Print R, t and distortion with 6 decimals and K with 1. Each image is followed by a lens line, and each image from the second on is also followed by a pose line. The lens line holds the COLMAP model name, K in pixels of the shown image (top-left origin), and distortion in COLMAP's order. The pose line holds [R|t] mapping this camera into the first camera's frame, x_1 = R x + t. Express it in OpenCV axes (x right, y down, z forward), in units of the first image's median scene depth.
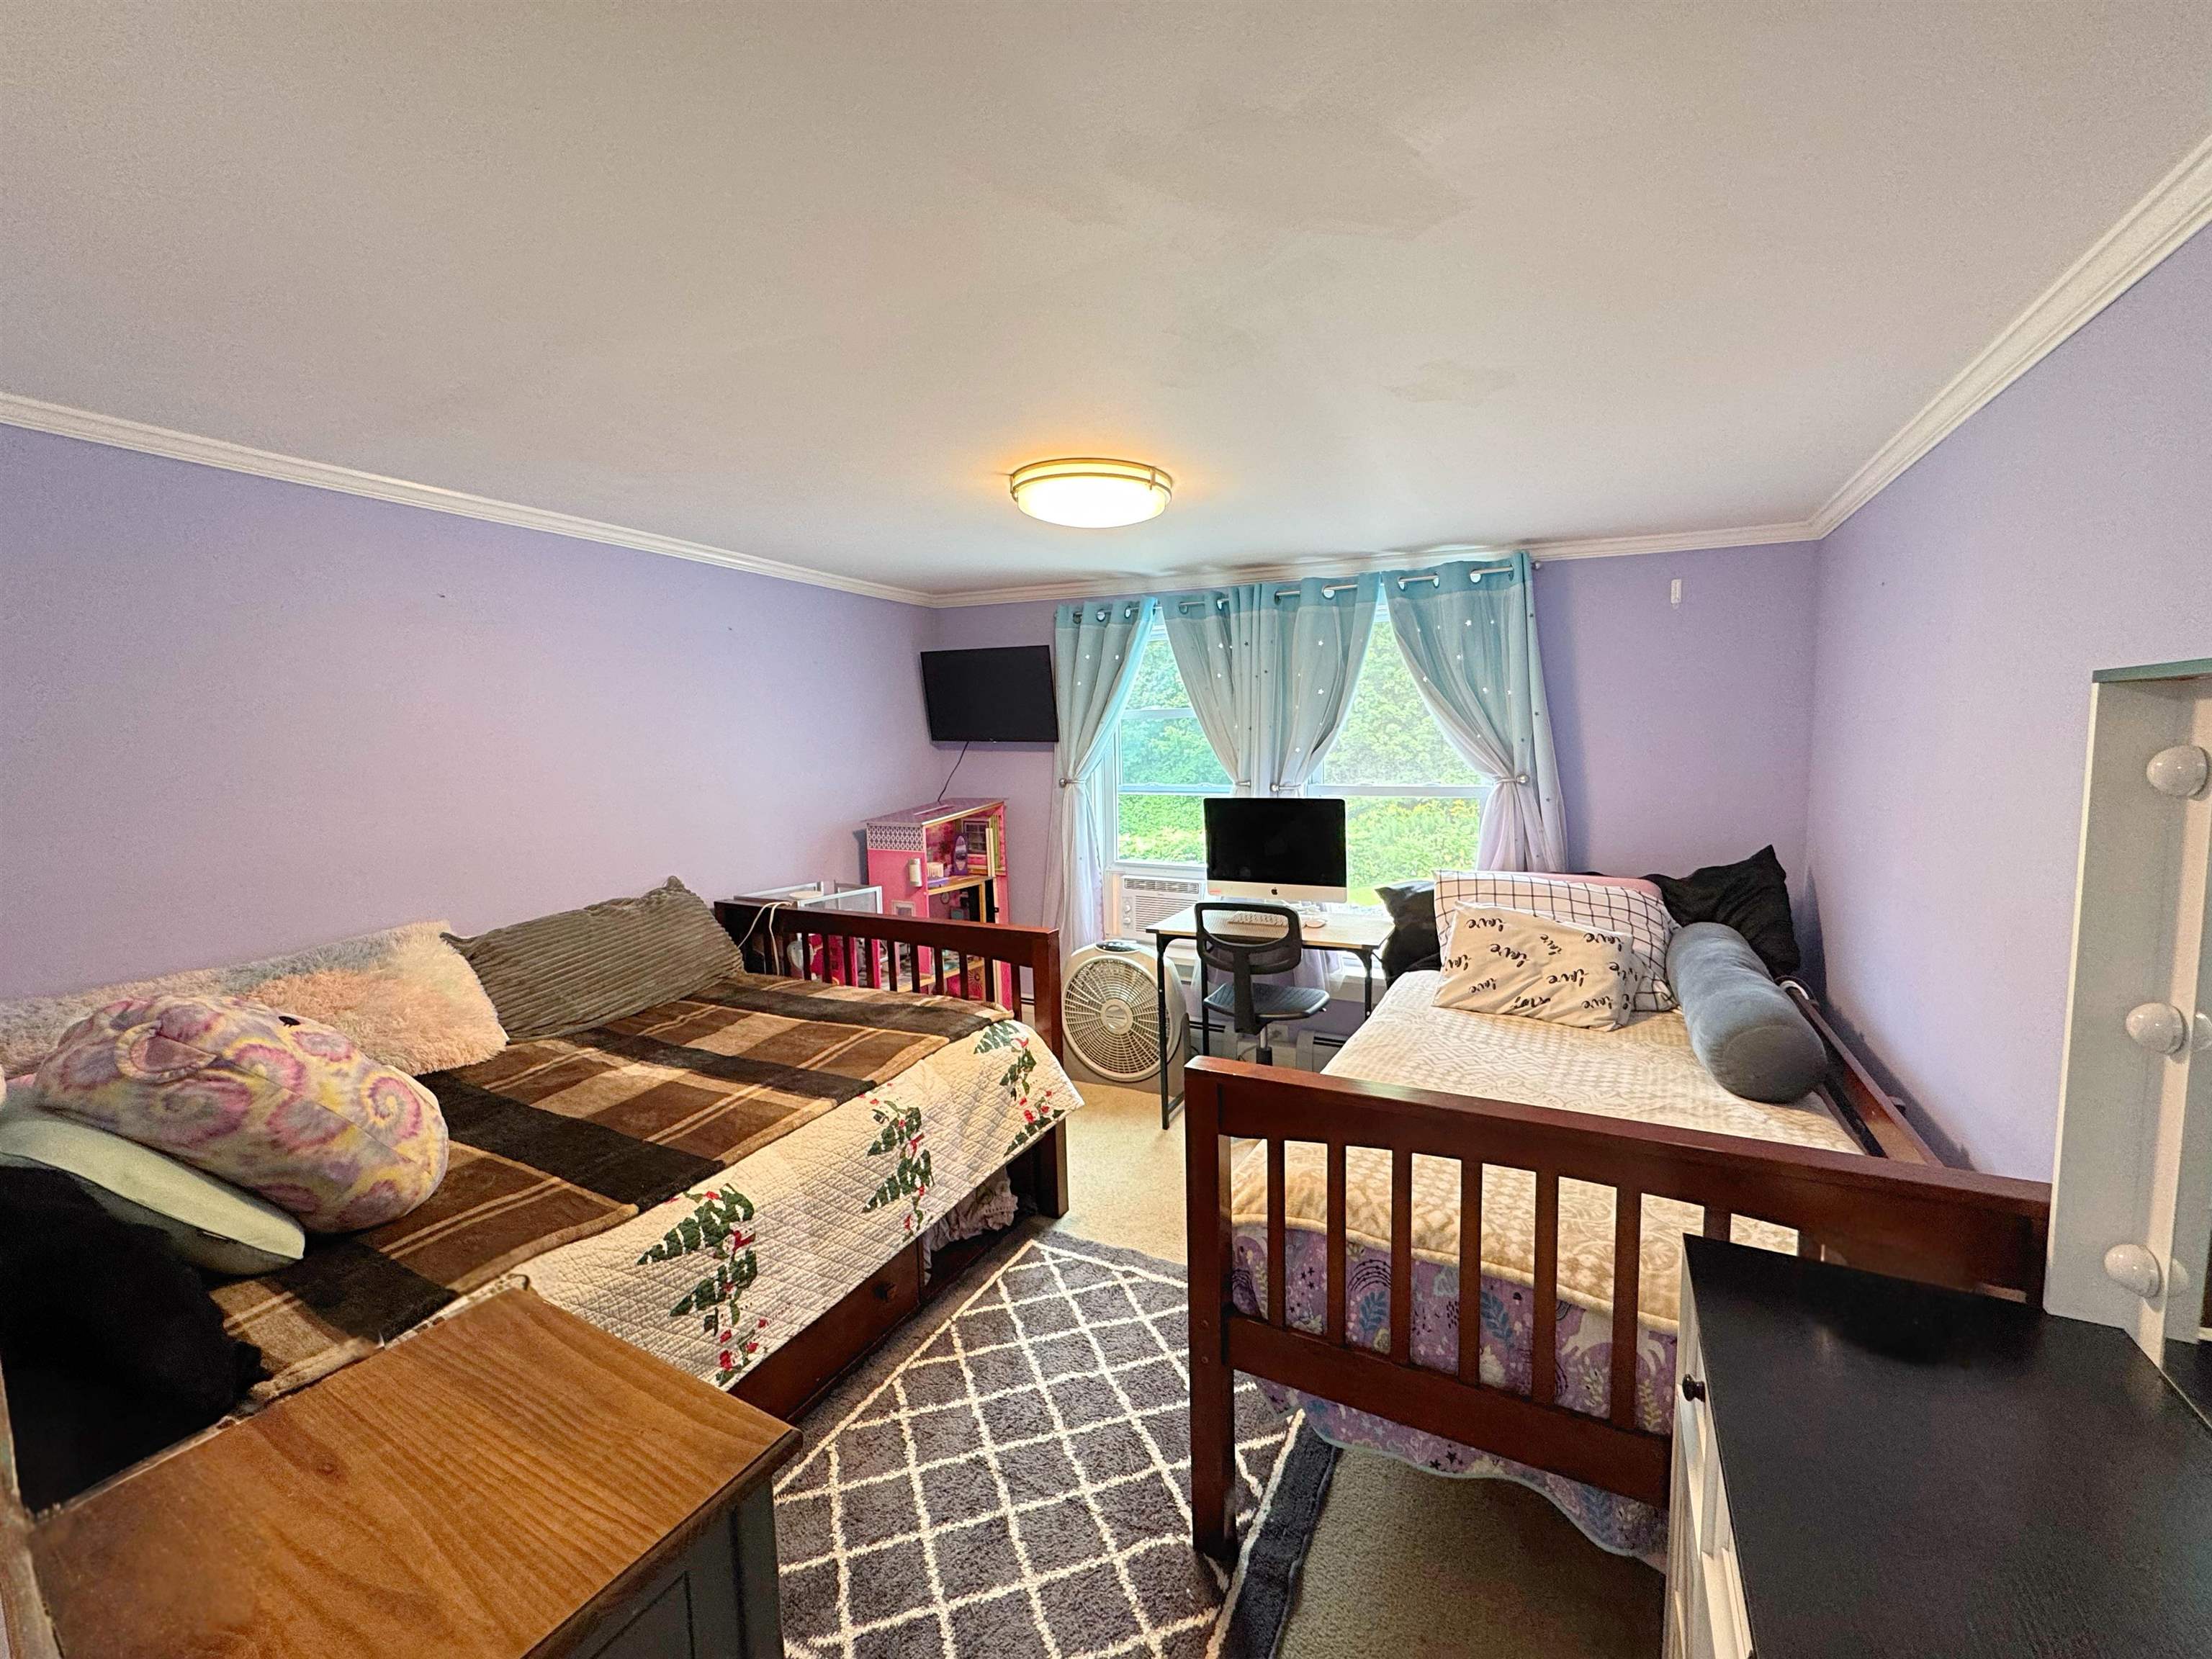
lens RADIAL K [[888.5, 0, 1105.2], [0, 888.5, 825.3], [0, 0, 1]] dist [0.003476, -0.000403]
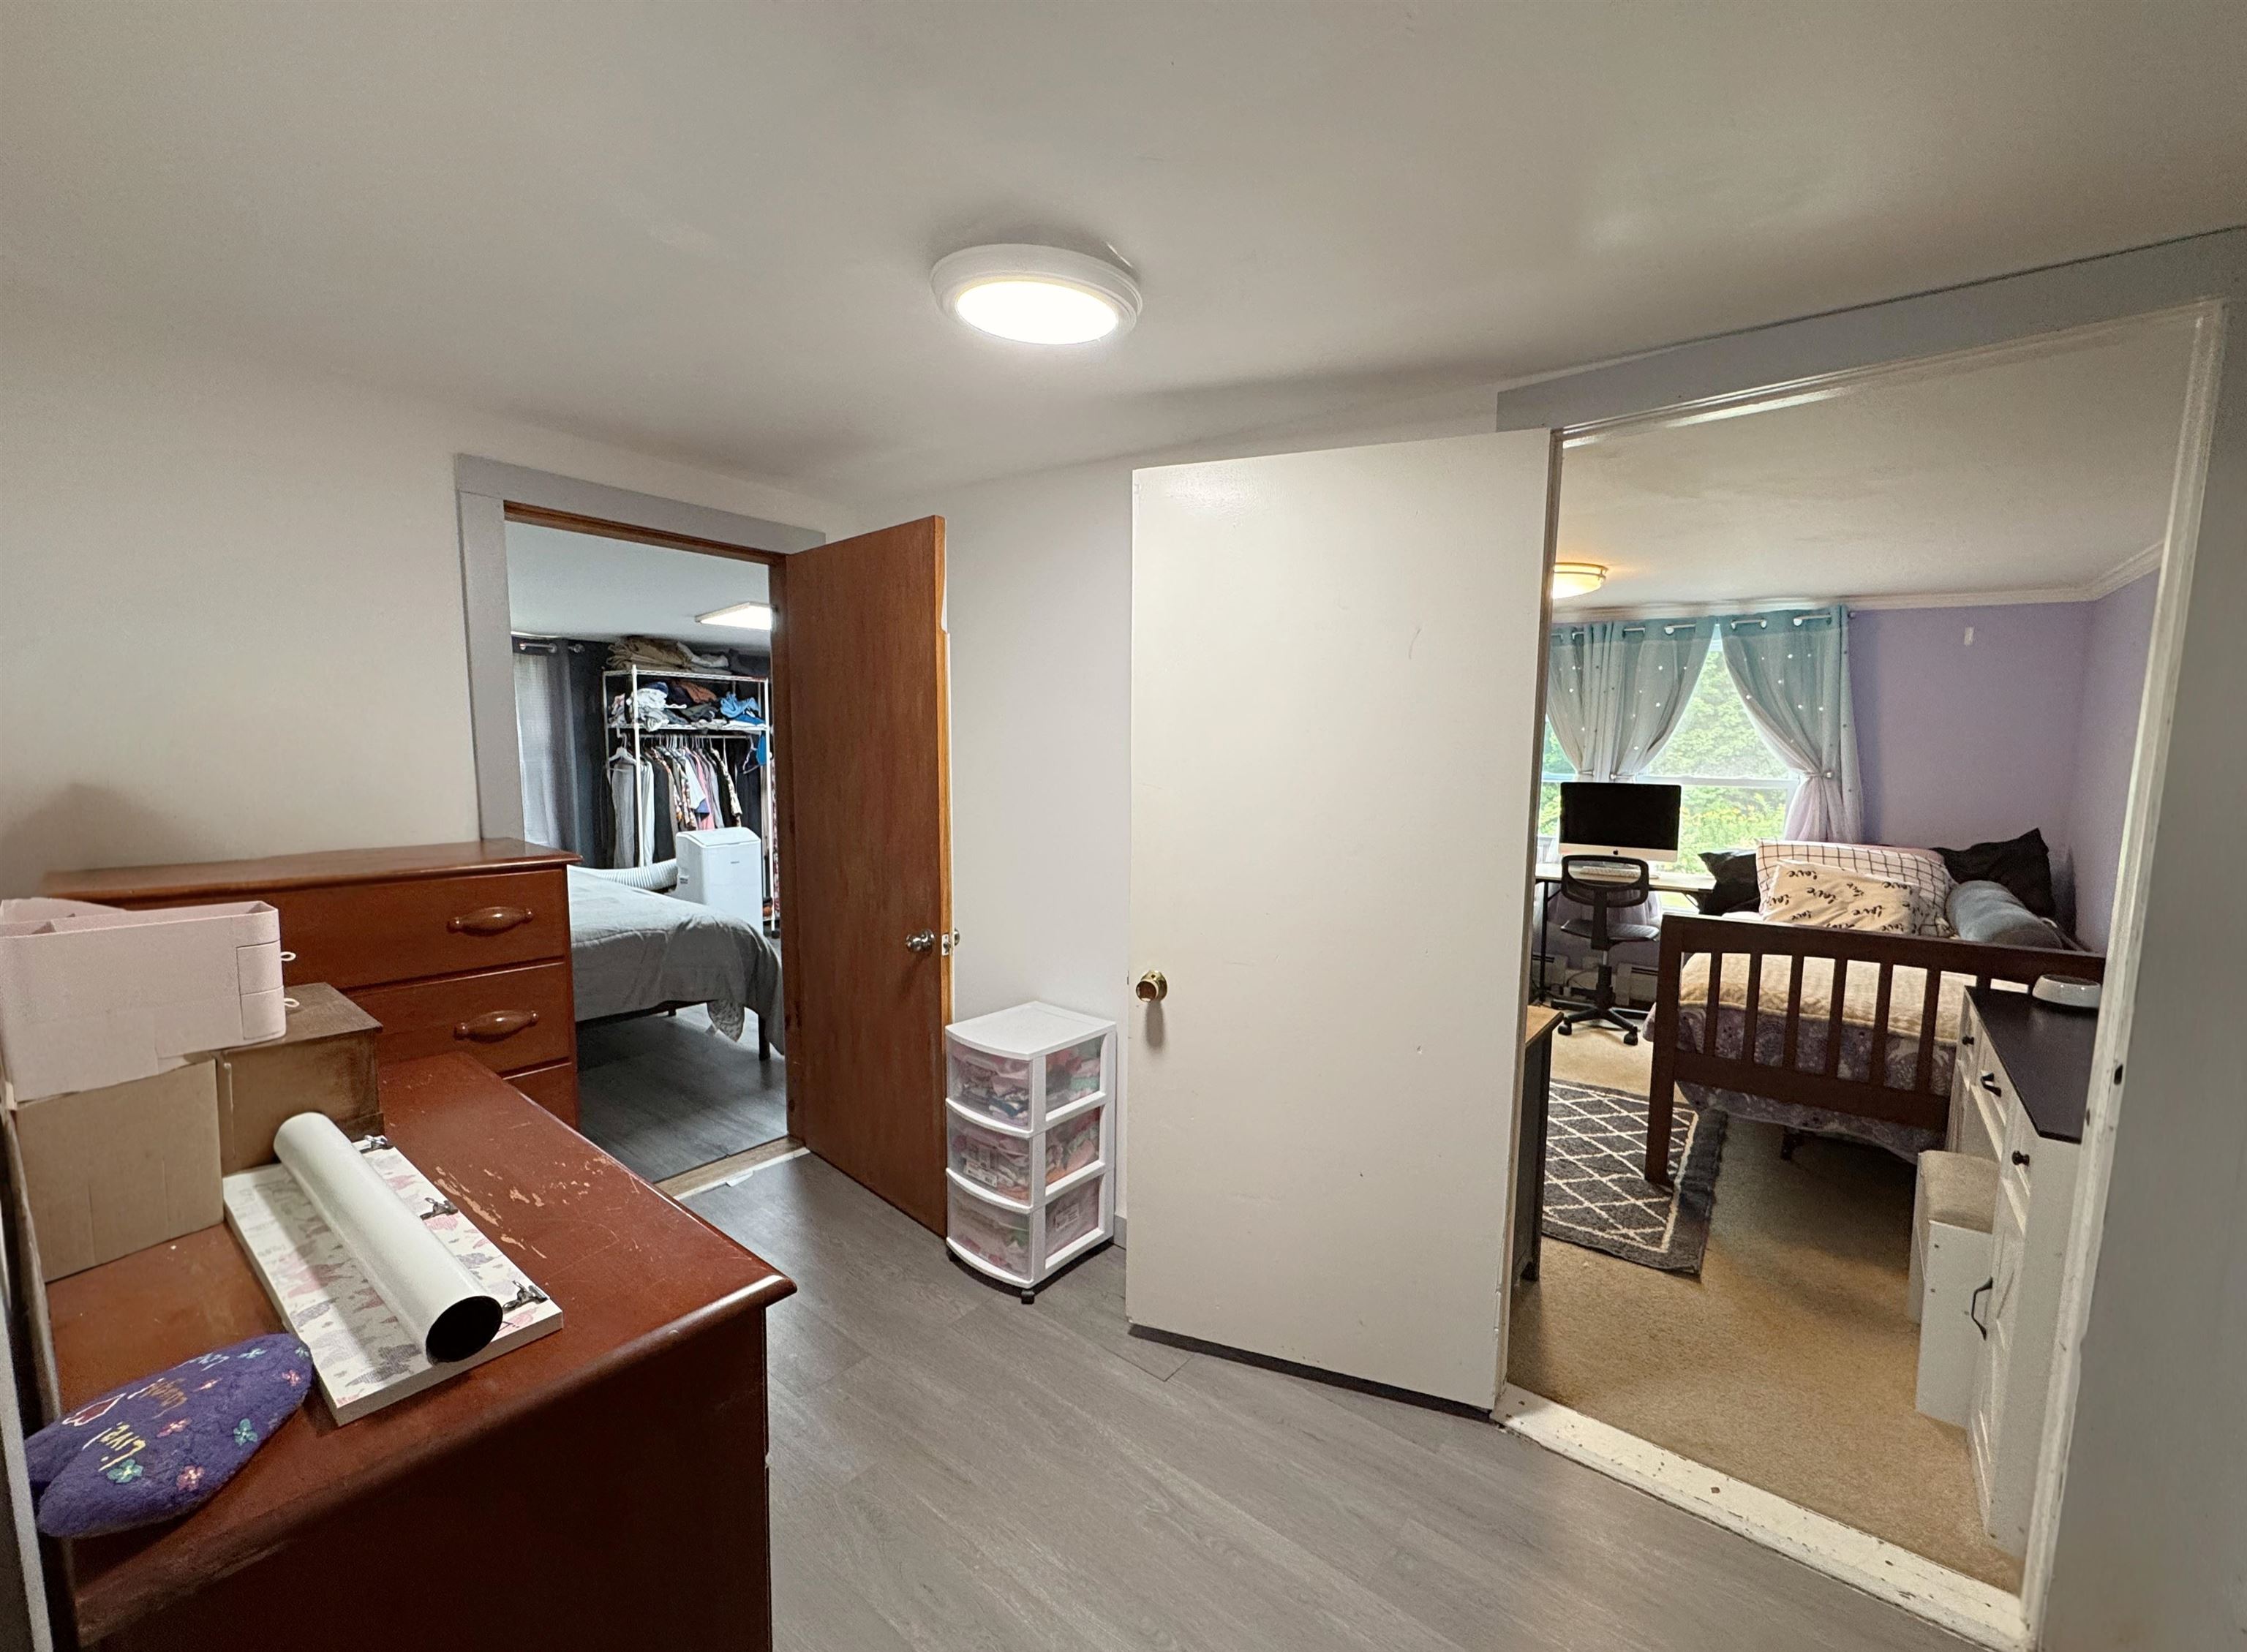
lens RADIAL K [[902.4, 0, 1127.6], [0, 902.4, 835.3], [0, 0, 1]] dist [0.003476, -0.000403]
pose [[0.986573, 0.043724, -0.157356, -0.374251], [-0.040864, 0.998936, 0.021368, 0.056916], [0.158123, -0.014651, 0.987311, -0.540594]]
